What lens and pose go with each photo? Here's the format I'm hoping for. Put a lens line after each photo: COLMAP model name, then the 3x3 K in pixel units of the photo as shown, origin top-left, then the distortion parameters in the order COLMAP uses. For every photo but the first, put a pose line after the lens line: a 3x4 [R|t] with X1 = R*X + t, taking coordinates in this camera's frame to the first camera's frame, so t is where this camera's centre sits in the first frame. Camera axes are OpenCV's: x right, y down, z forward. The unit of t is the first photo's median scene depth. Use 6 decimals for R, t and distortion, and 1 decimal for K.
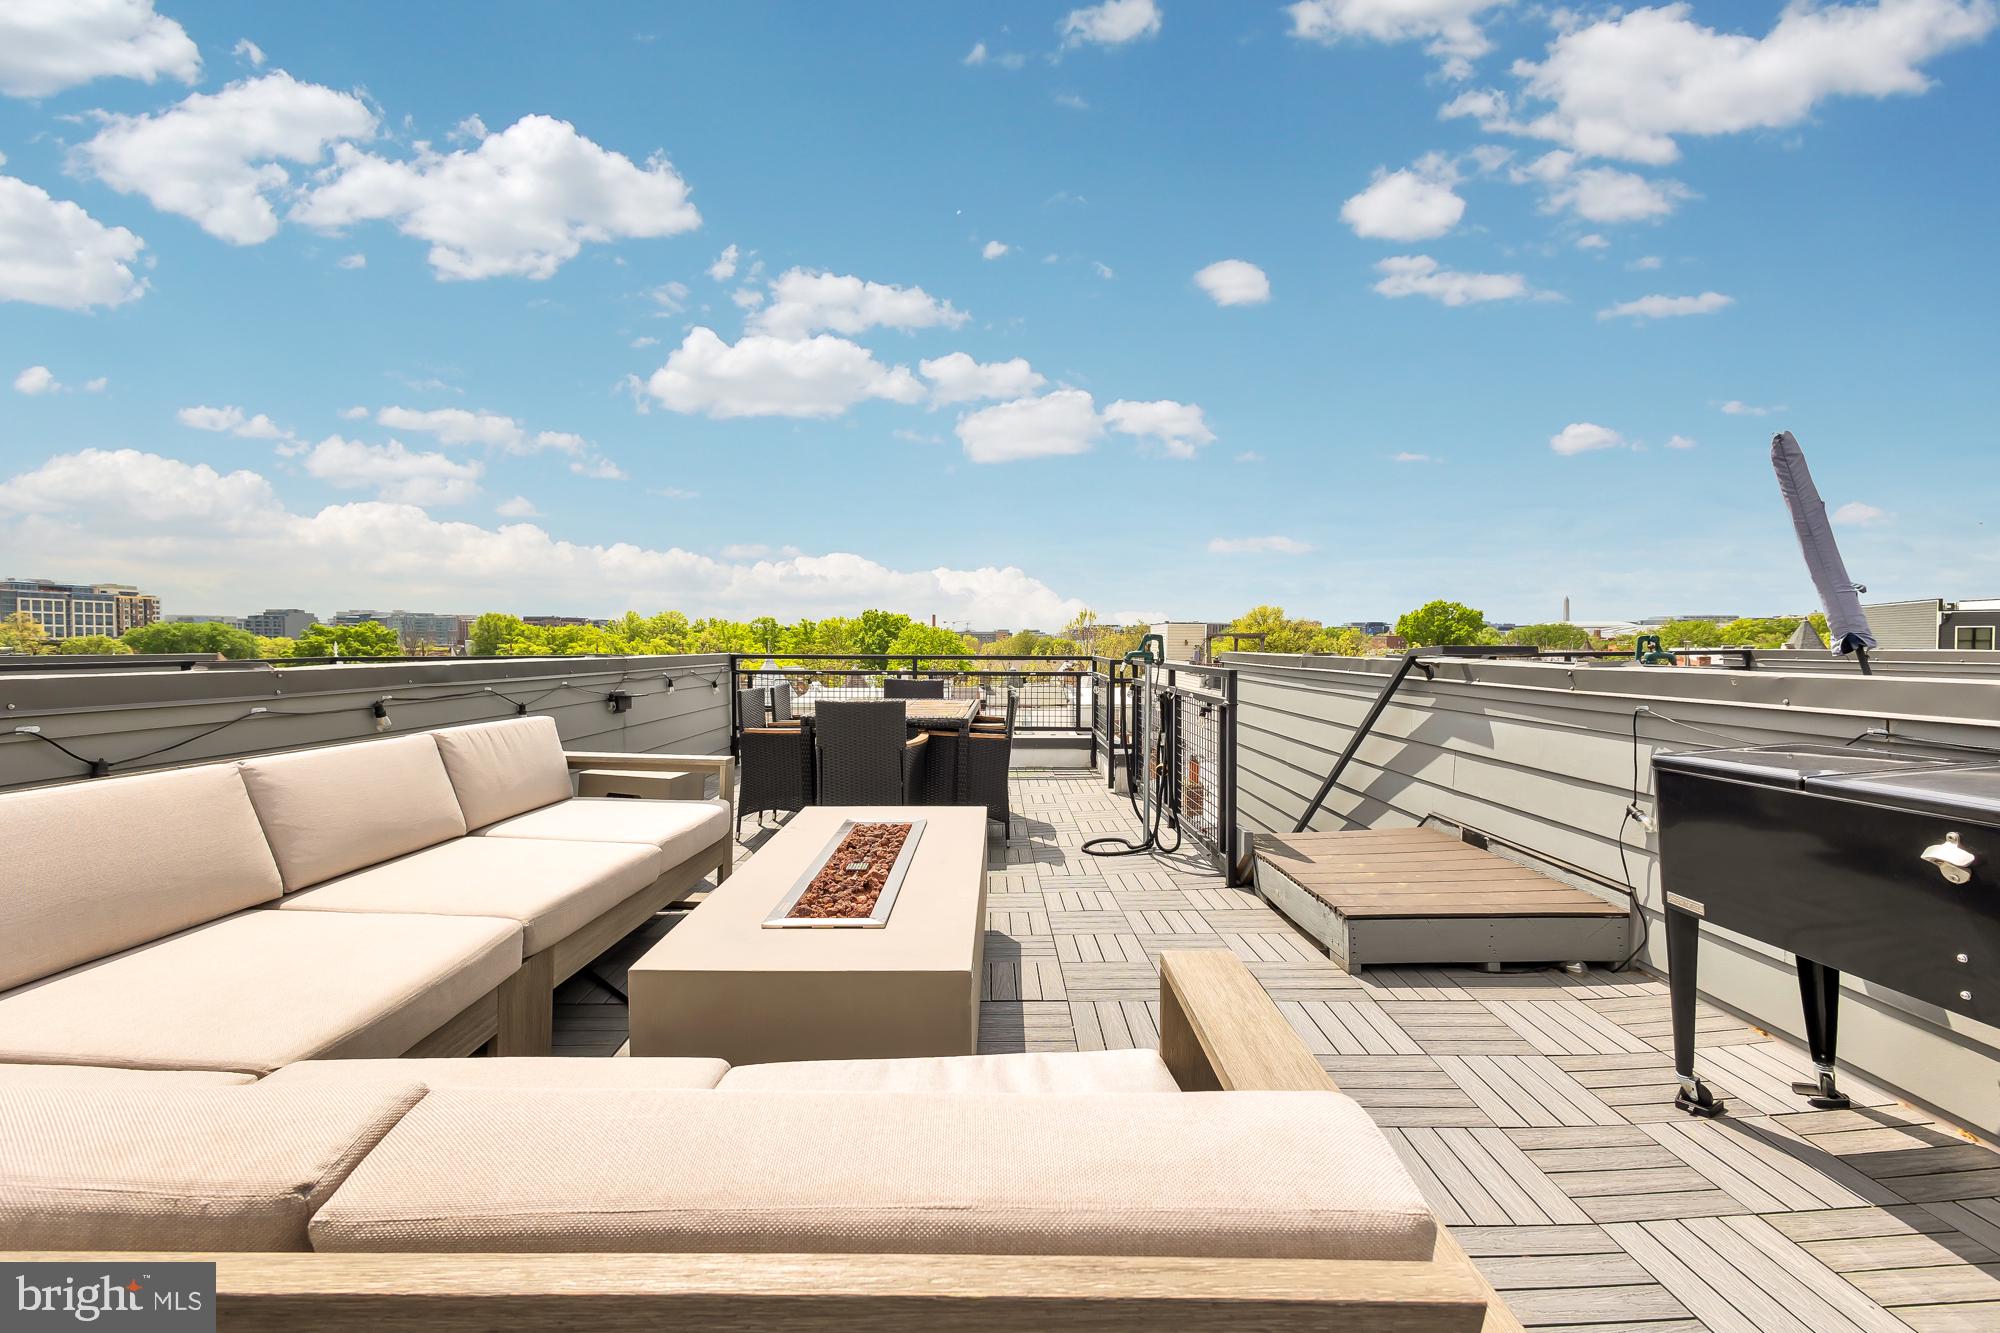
lens RADIAL K [[721.4, 0, 1000.3], [0, 721.4, 660.4], [0, 0, 1]] dist [0.008089, -0.000012]
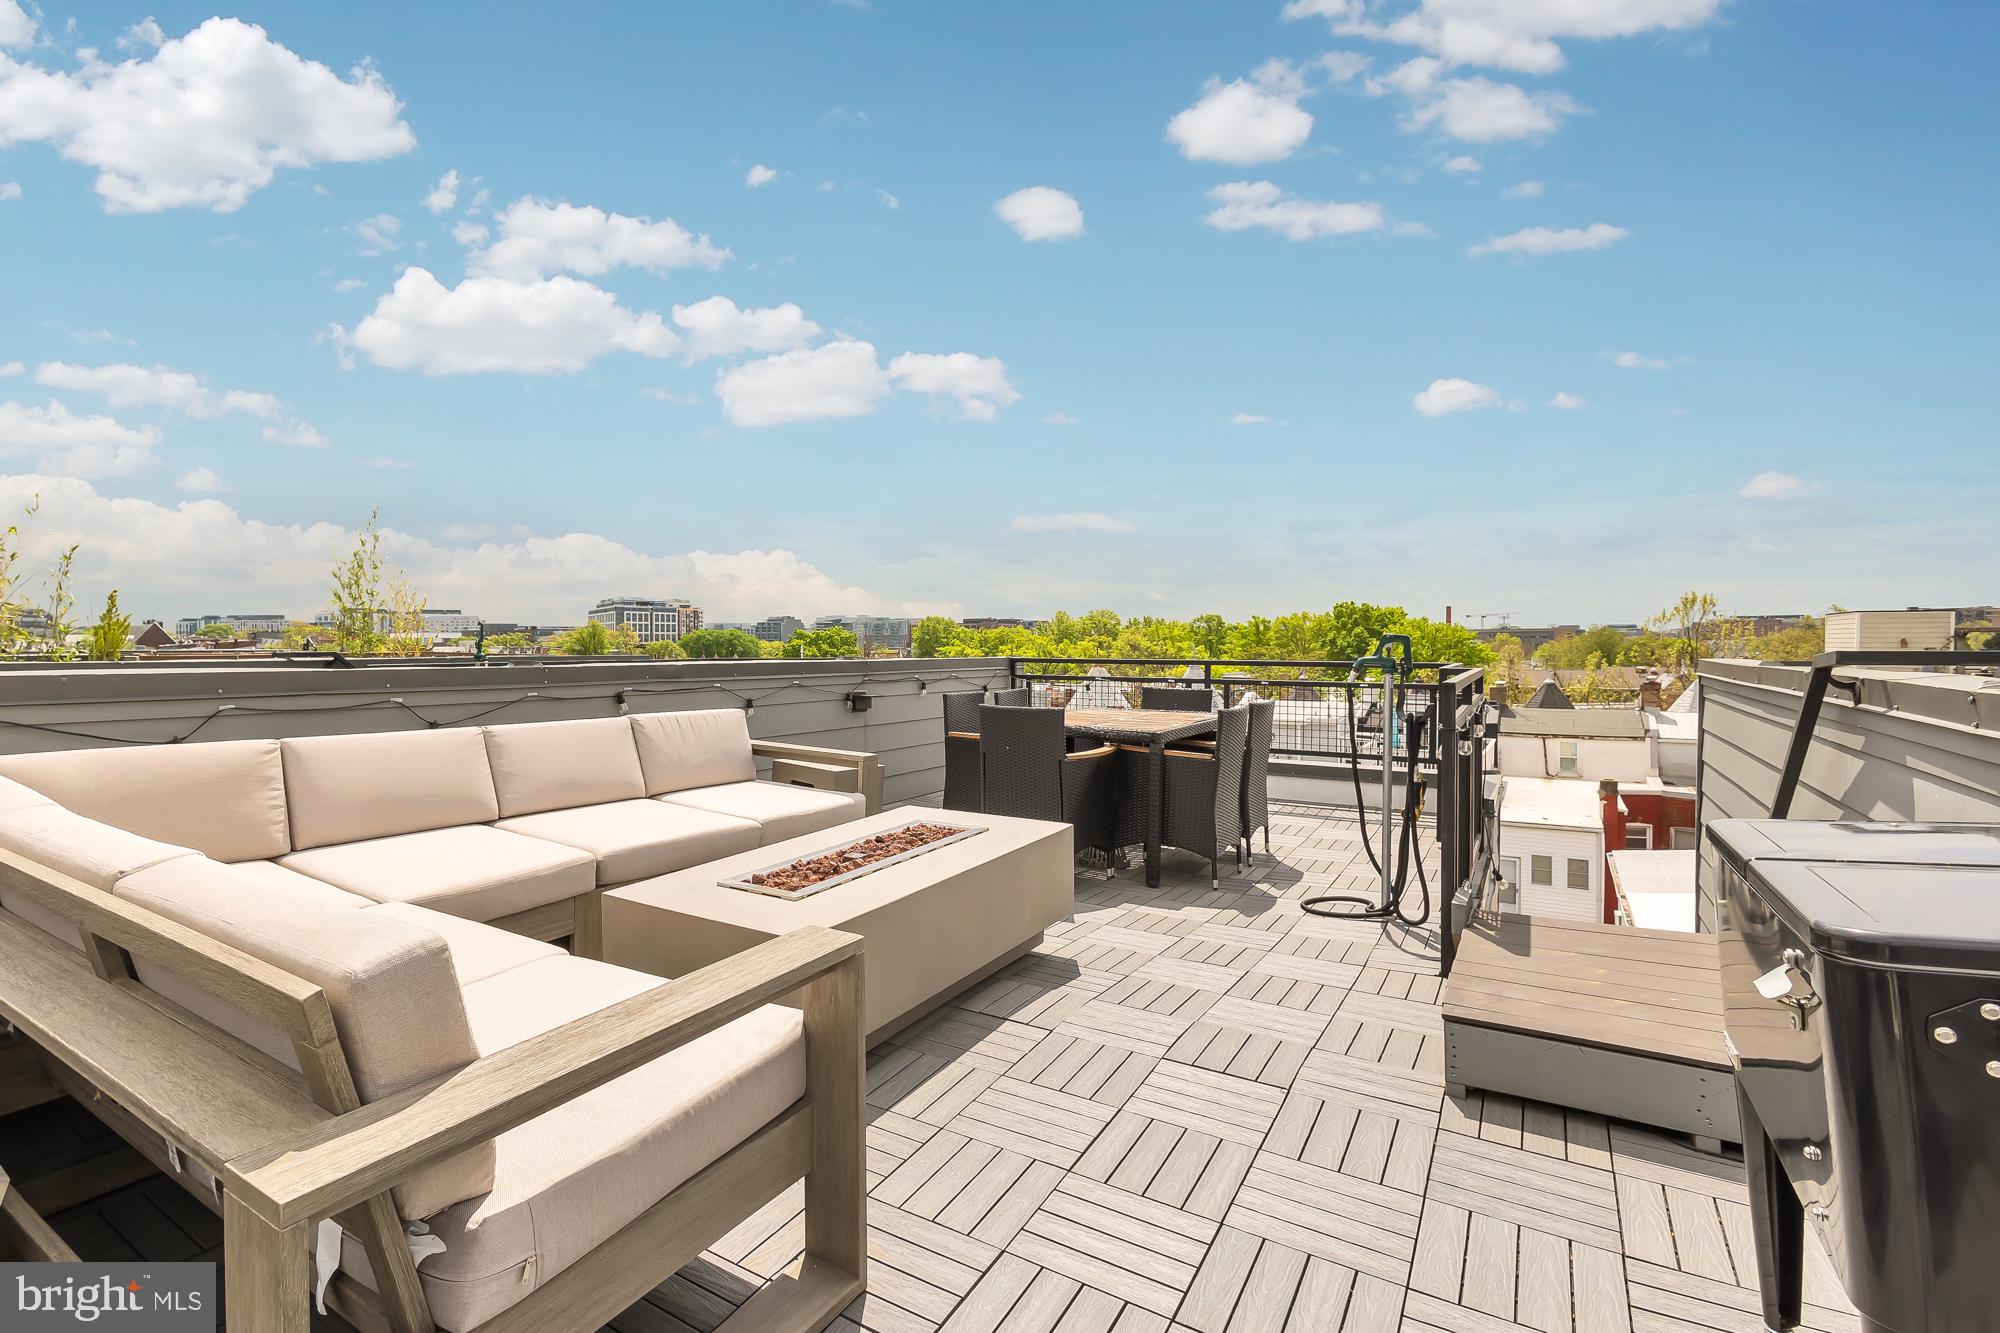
lens RADIAL K [[878.0, 0, 1004.0], [0, 878.0, 676.3], [0, 0, 1]] dist [0.007897, -0.000116]
pose [[0.857099, 0.016637, -0.514884, 0.332156], [-0.010786, 0.999839, 0.014352, -0.000868], [0.515039, -0.006748, 0.857140, -0.000639]]
